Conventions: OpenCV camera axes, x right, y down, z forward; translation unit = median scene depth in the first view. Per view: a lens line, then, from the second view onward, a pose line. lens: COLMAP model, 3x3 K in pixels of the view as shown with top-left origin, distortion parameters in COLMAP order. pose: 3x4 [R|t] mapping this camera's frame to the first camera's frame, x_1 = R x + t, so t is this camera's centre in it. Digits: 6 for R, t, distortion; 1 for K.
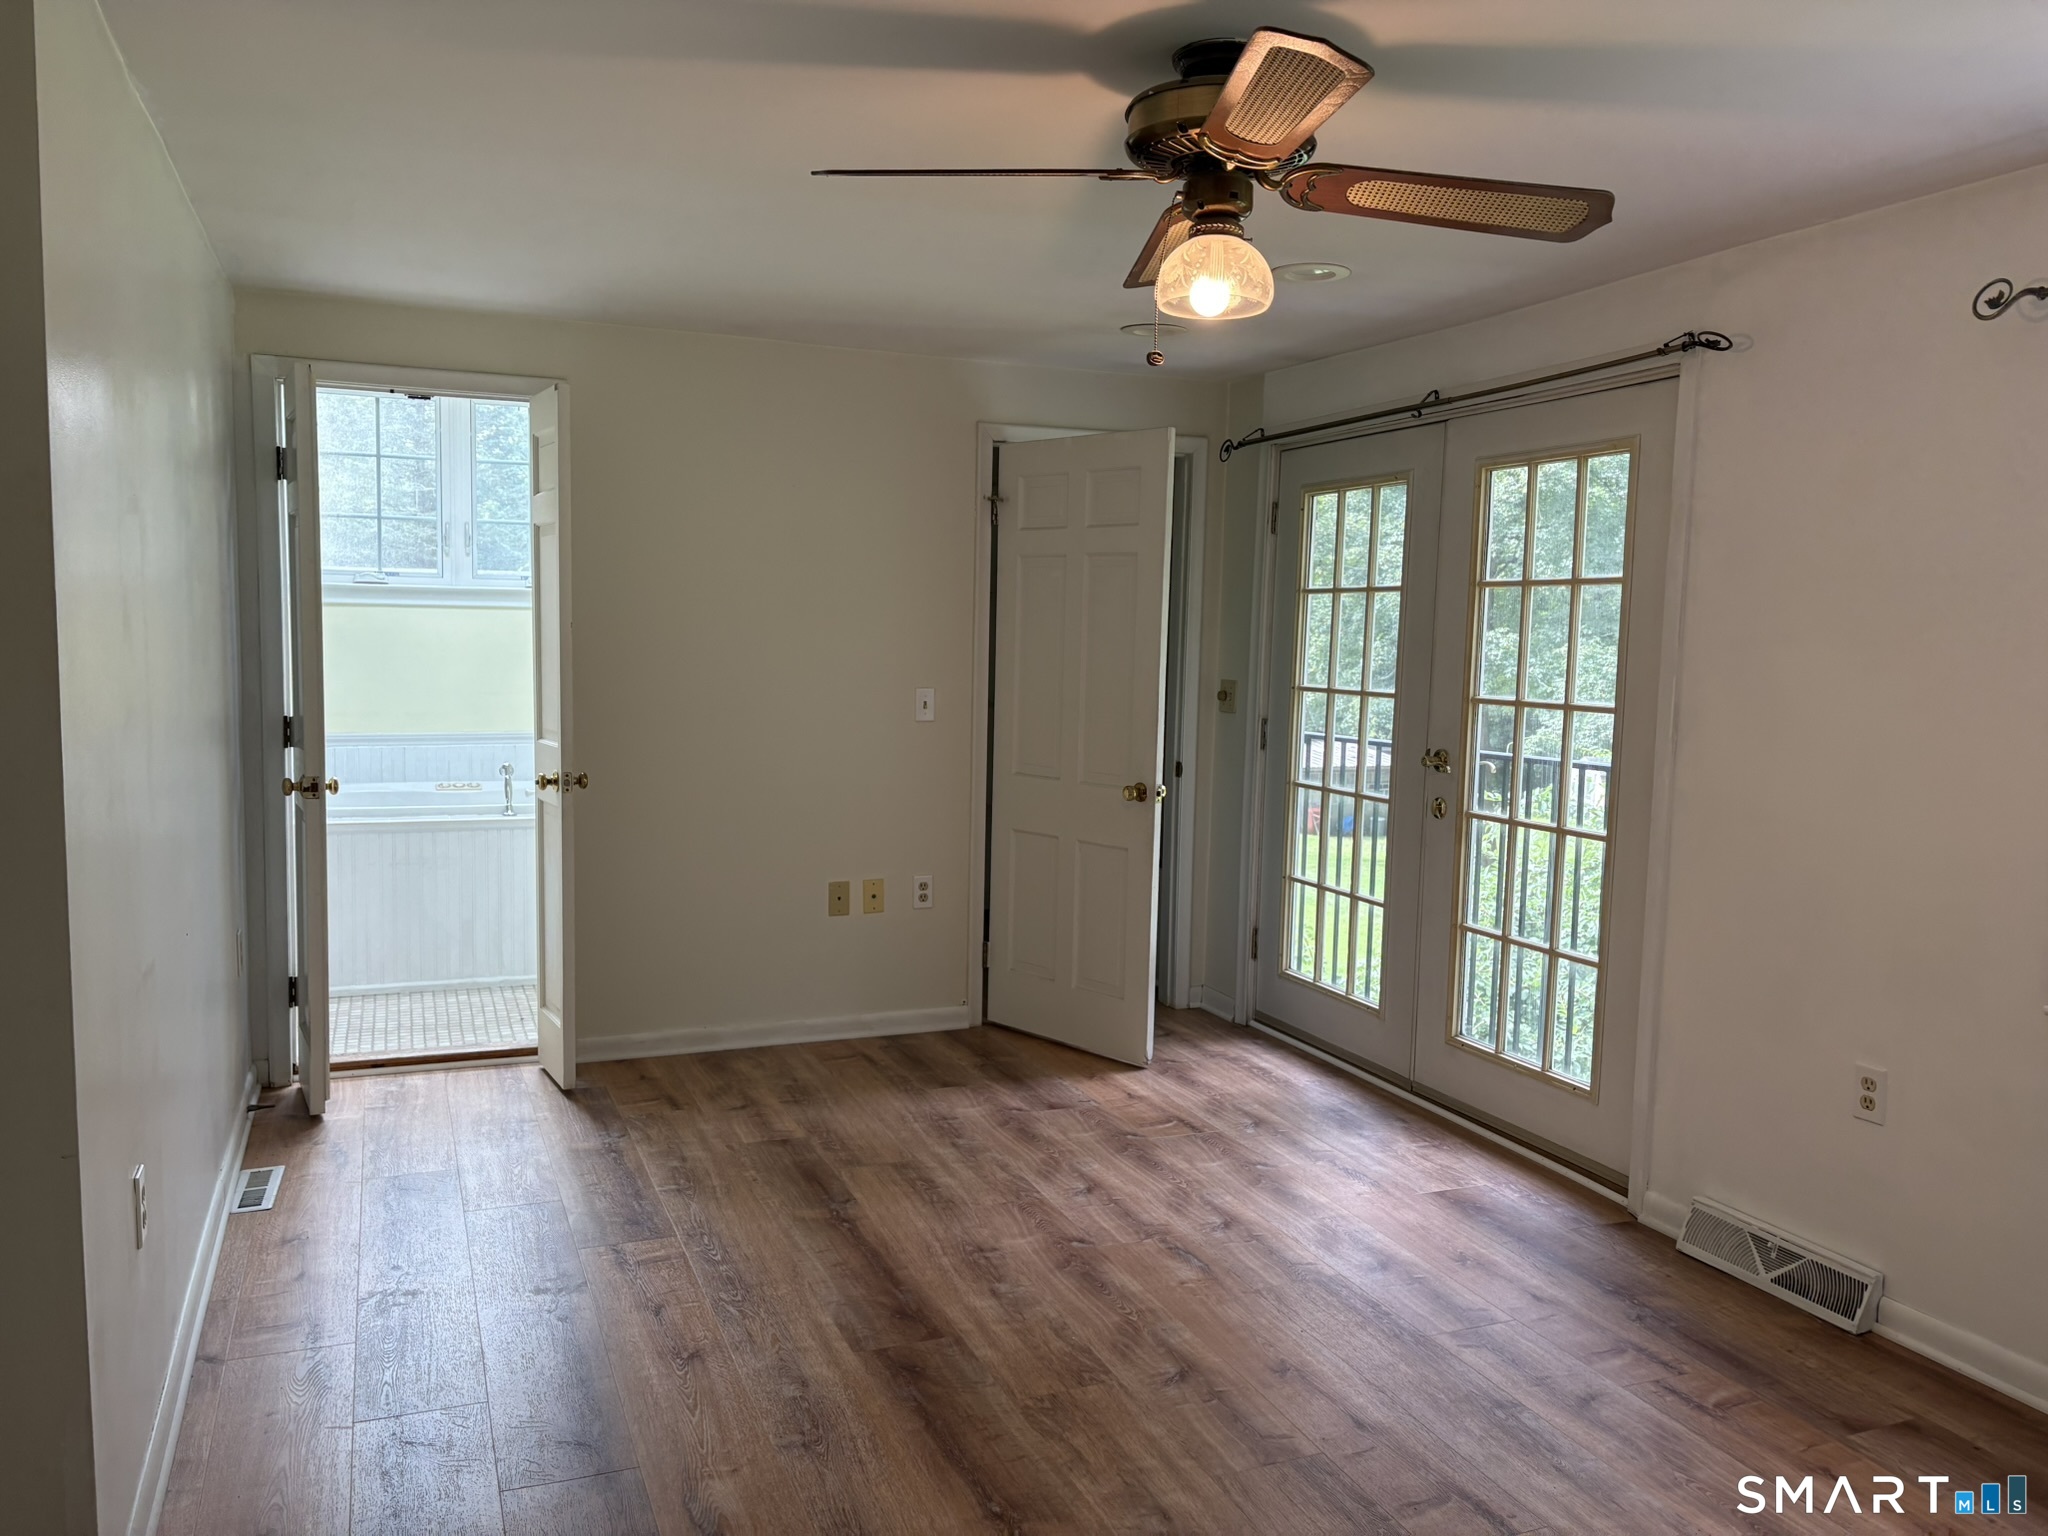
lens RADIAL K [[1569.8, 0, 1026.9], [0, 1569.8, 756.5], [0, 0, 1]] dist [0.092682, -0.058780]
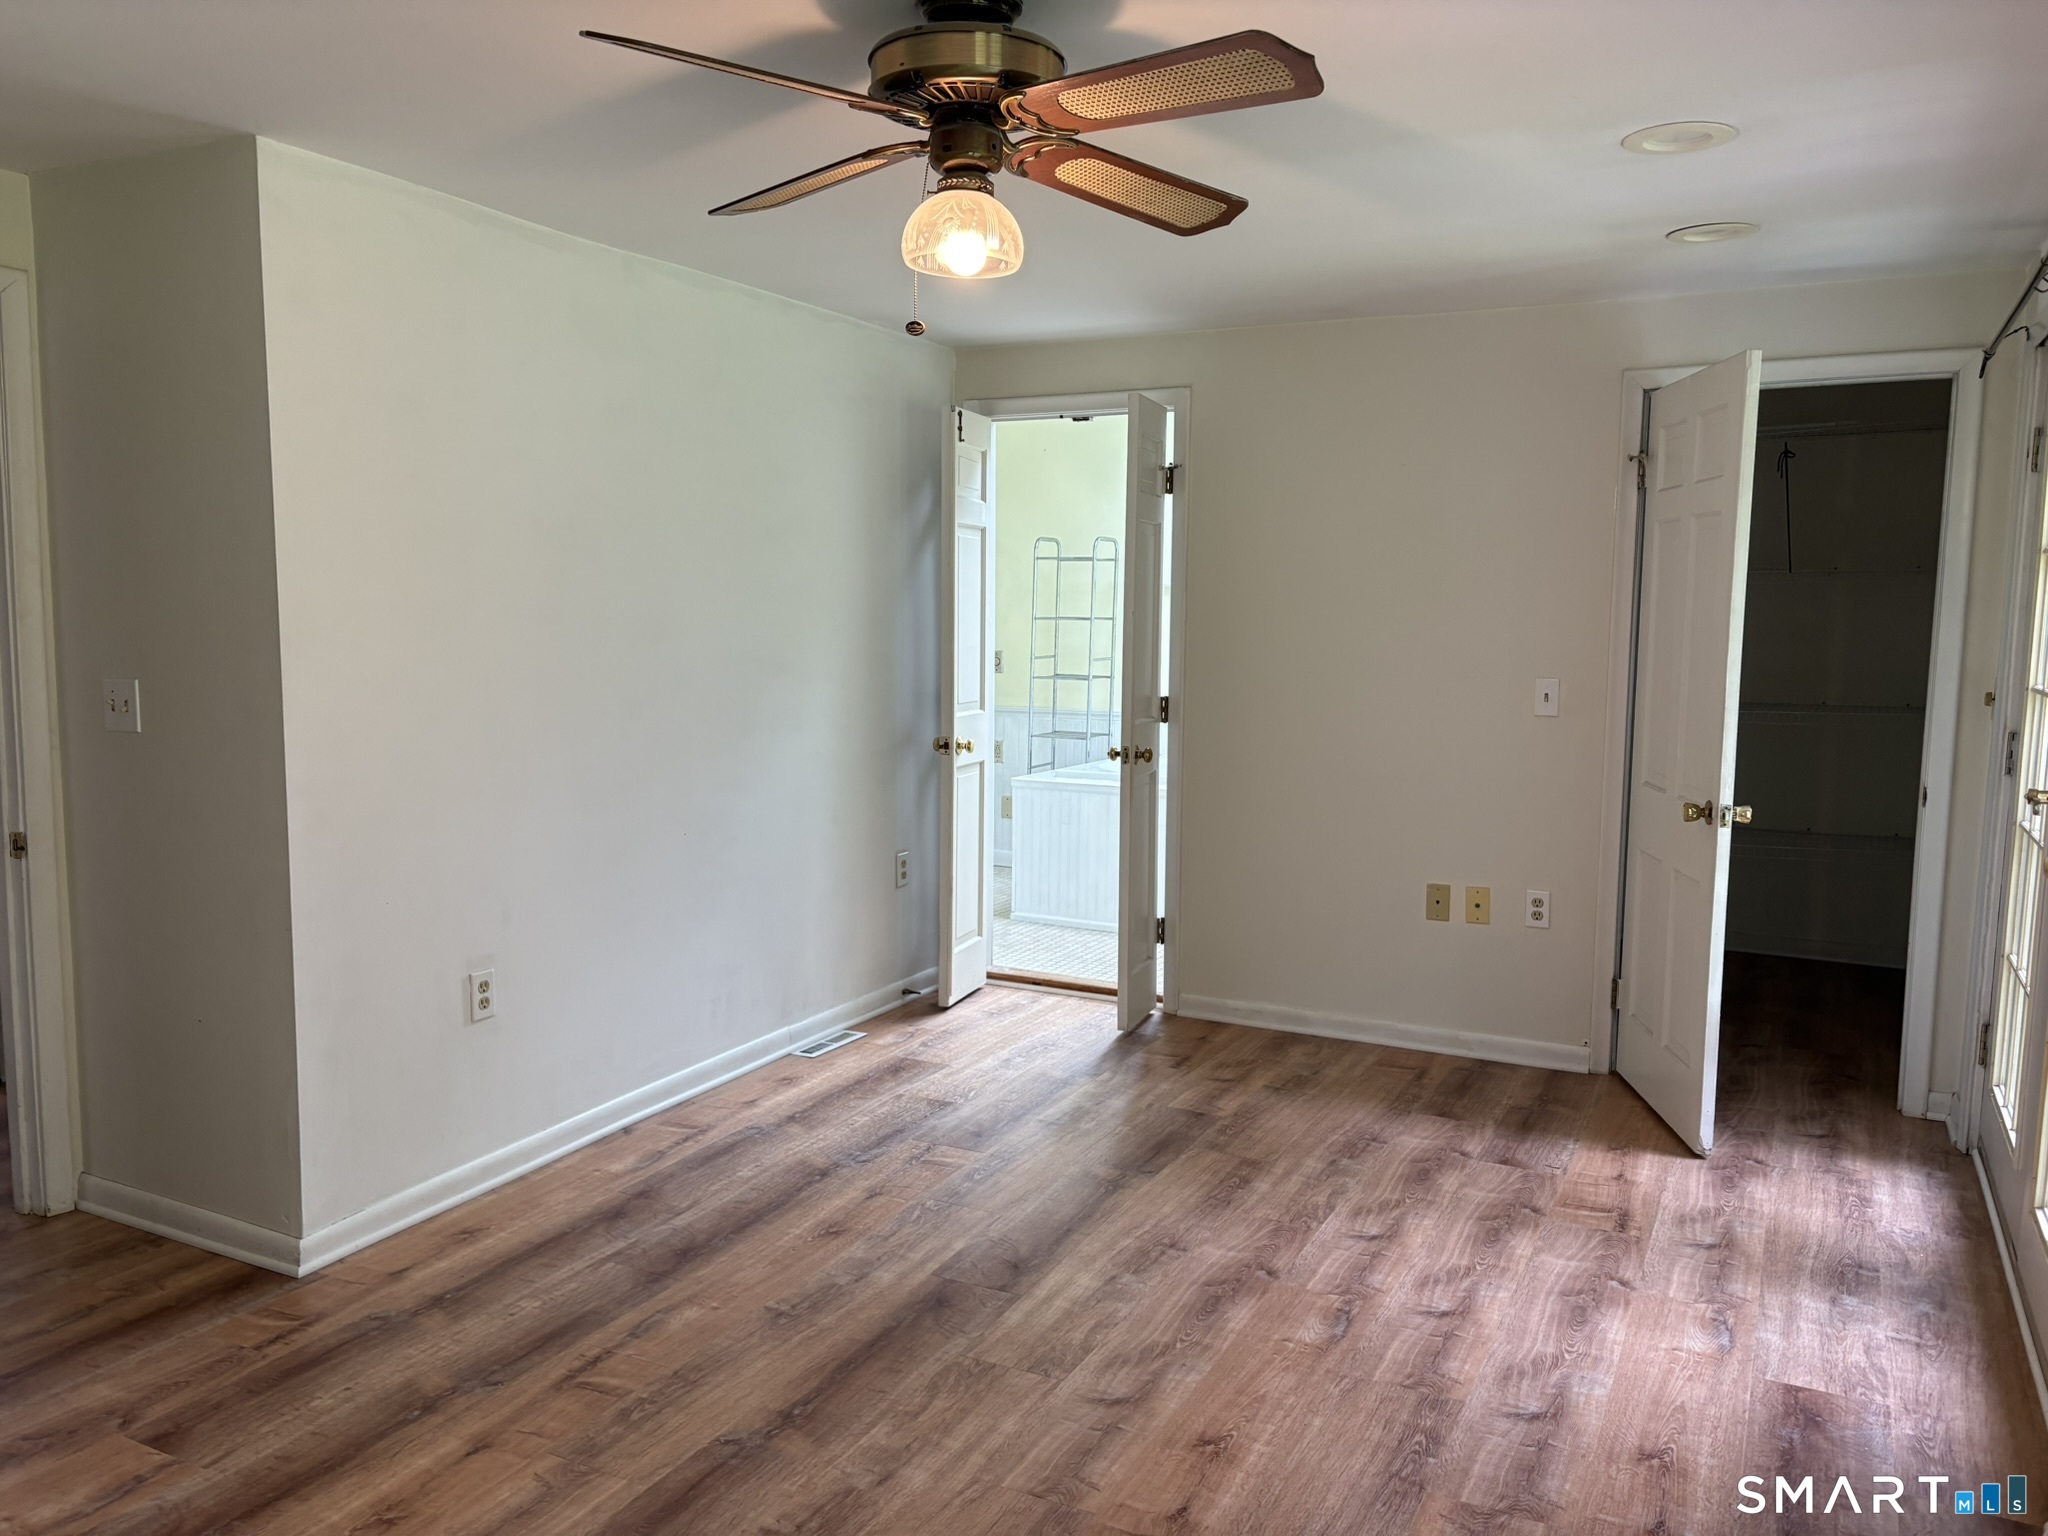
lens RADIAL K [[1569.8, 0, 1022.4], [0, 1569.8, 772.5], [0, 0, 1]] dist [0.092682, -0.058780]
pose [[0.658895, 0.066453, -0.749294, 0.485228], [-0.060480, 0.997545, 0.035287, -0.006022], [0.749800, 0.022067, 0.661297, 0.218848]]
